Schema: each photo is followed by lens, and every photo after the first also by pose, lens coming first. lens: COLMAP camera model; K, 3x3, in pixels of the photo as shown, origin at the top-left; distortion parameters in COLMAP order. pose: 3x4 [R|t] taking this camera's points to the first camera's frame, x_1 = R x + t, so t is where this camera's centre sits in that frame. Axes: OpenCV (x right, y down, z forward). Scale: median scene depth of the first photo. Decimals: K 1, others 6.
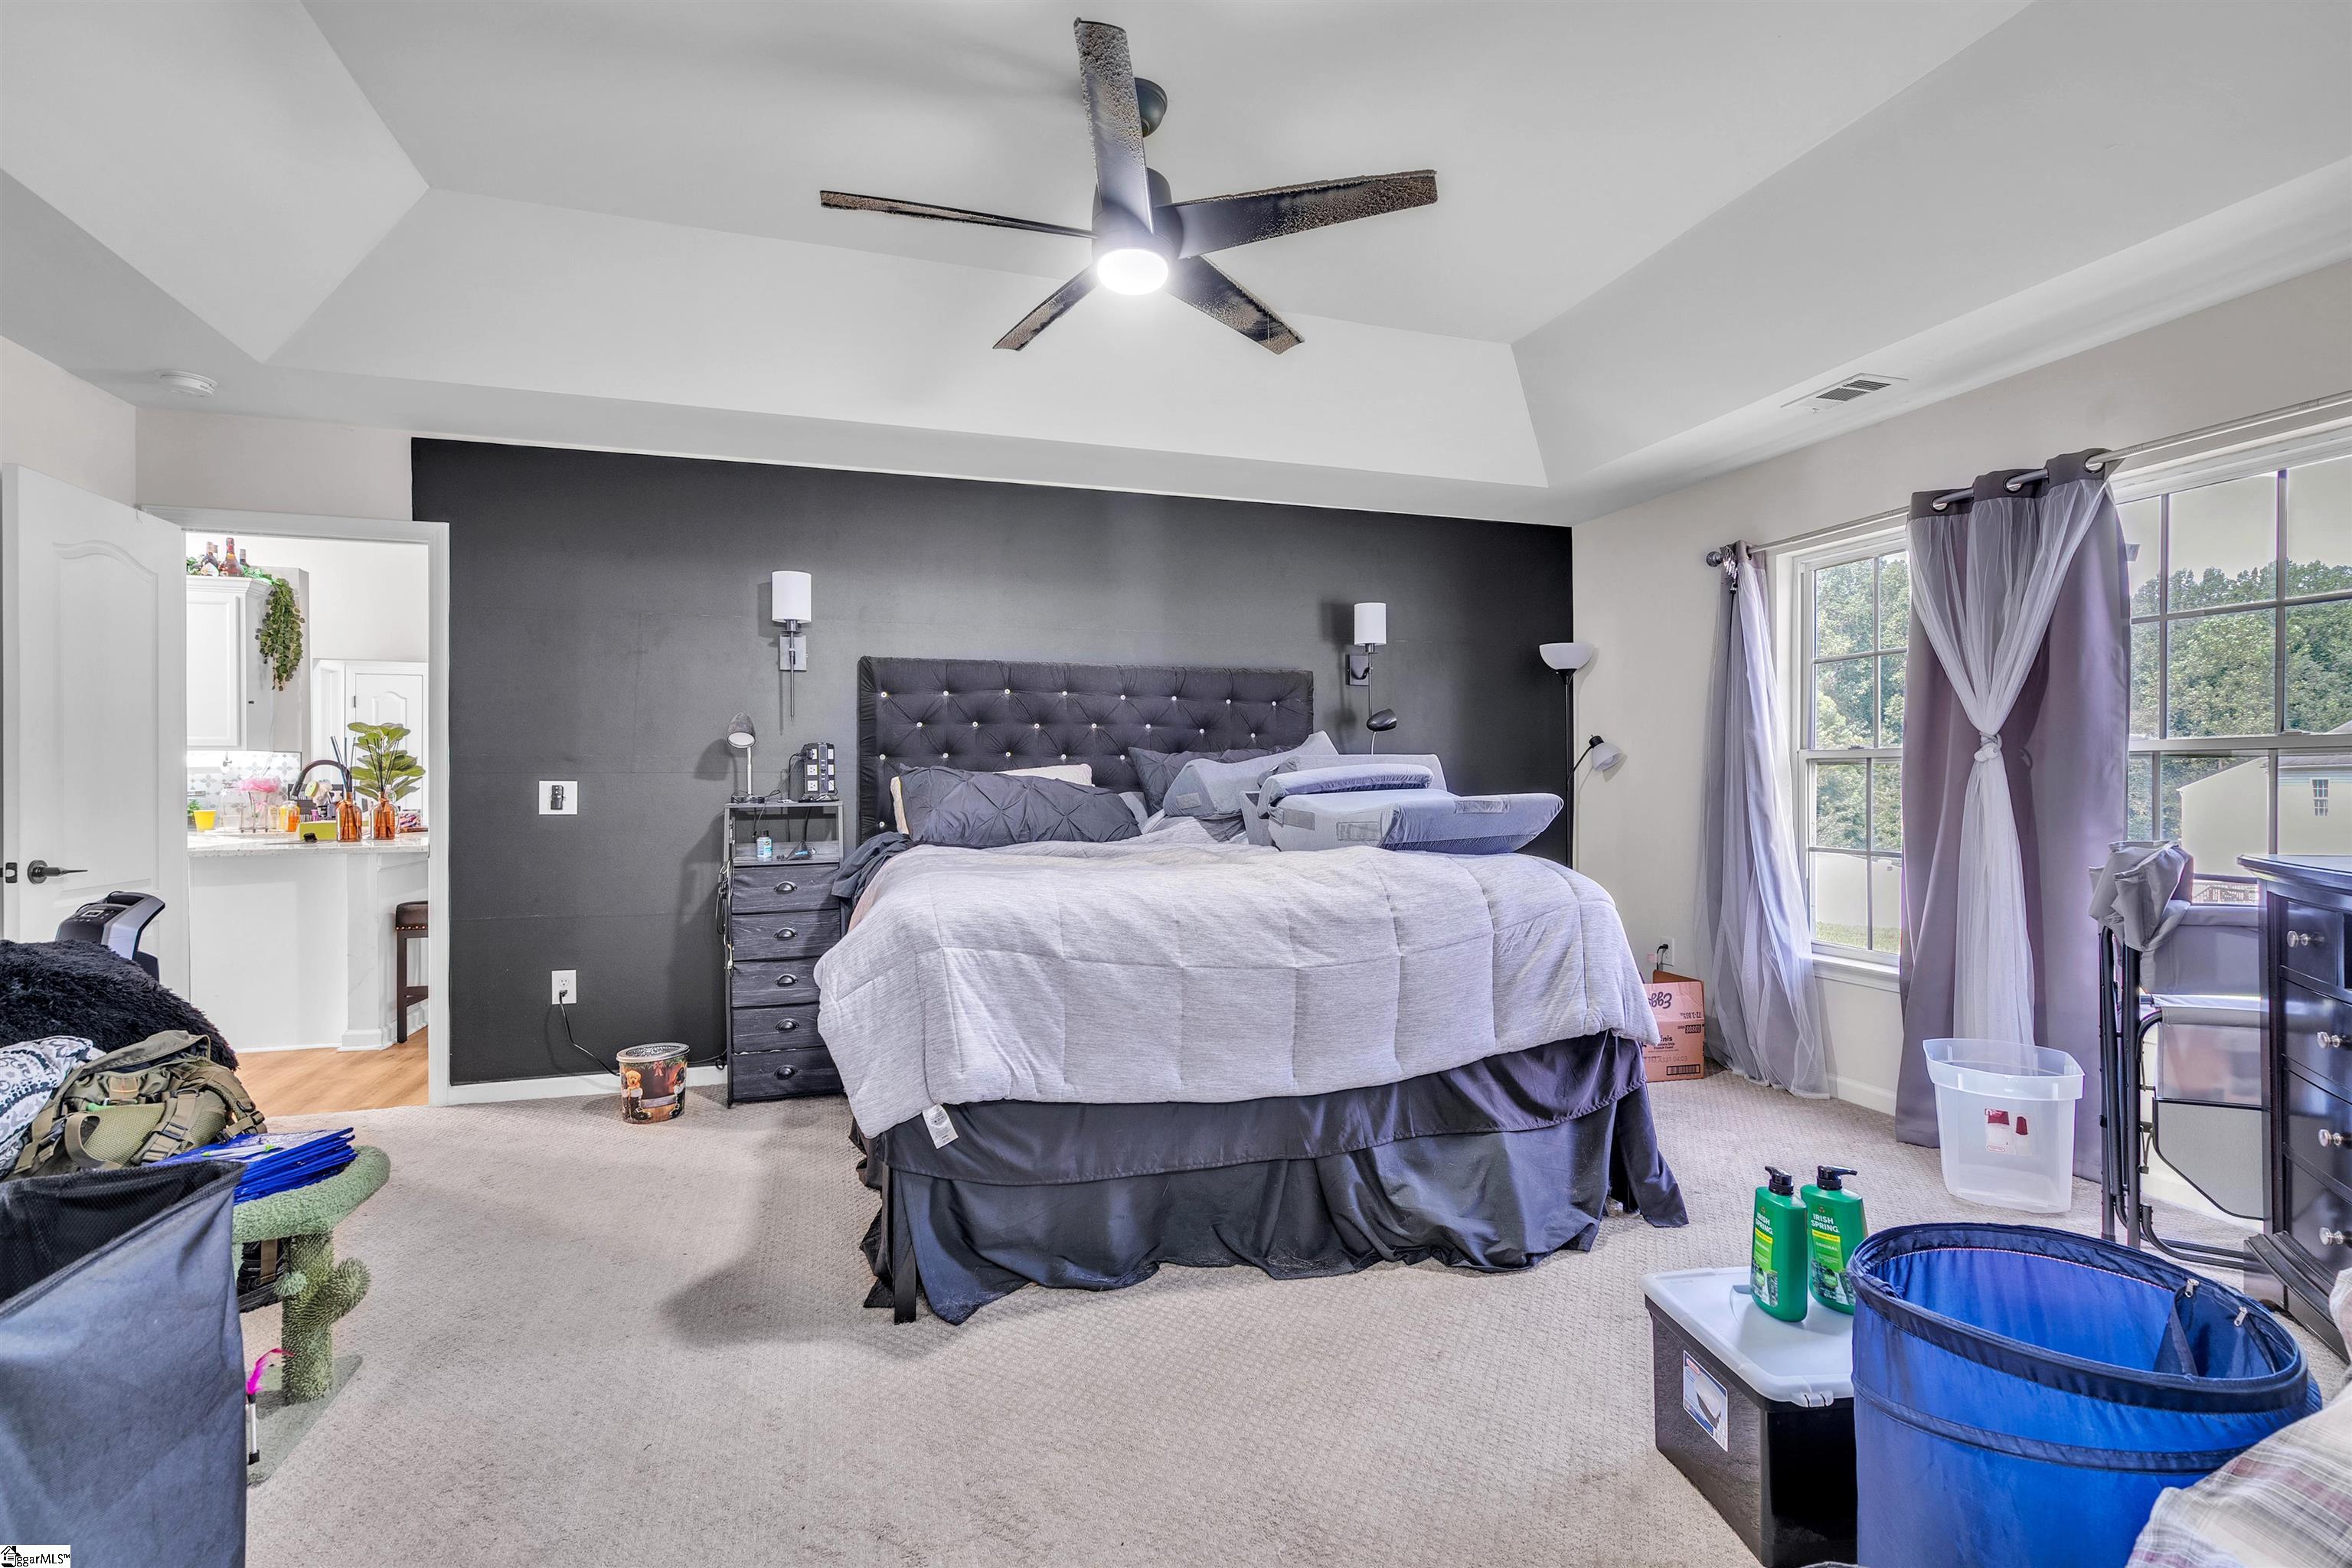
lens RADIAL K [[1127.7, 0, 1176.0], [0, 1127.7, 784.0], [0, 0, 1]] dist [0.000790, 0.000175]
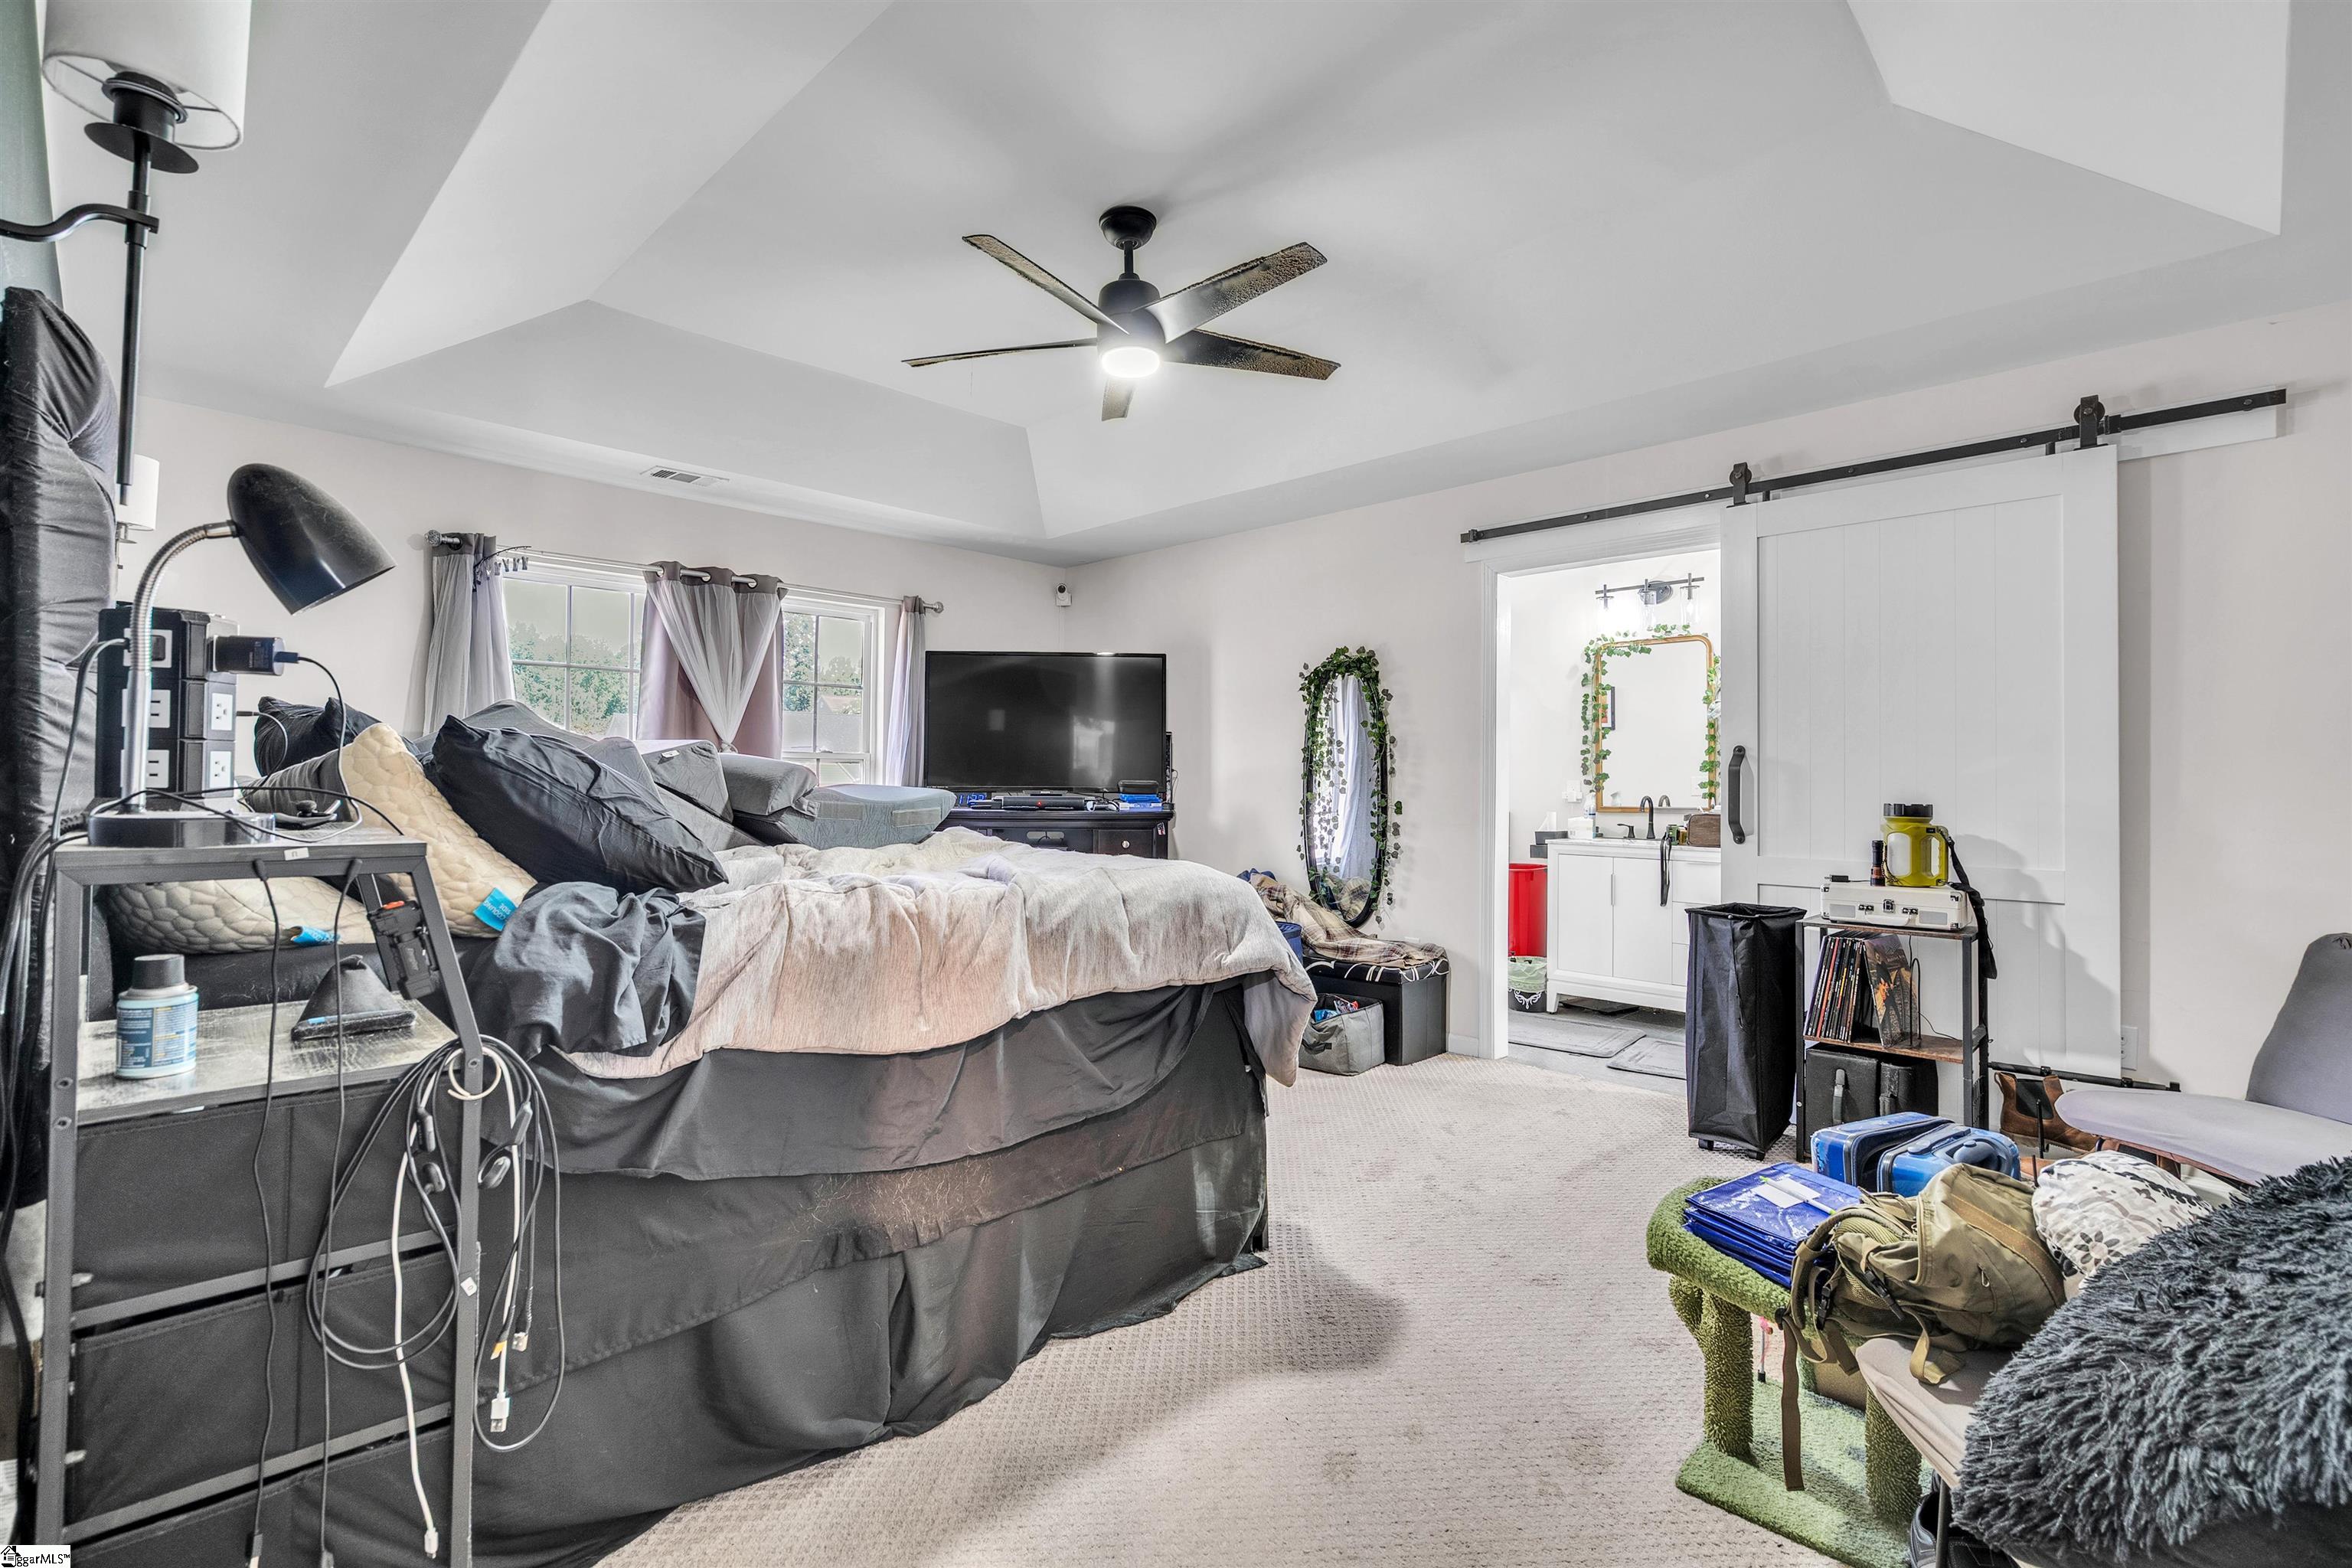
lens RADIAL K [[1064.2, 0, 1176.0], [0, 1064.2, 784.0], [0, 0, 1]] dist [0.000438, 0.000458]
pose [[-0.450803, -0.010890, 0.892557, -0.871843], [-0.004460, 0.999941, 0.009948, -0.005172], [-0.892613, 0.000504, -0.450824, 1.171642]]
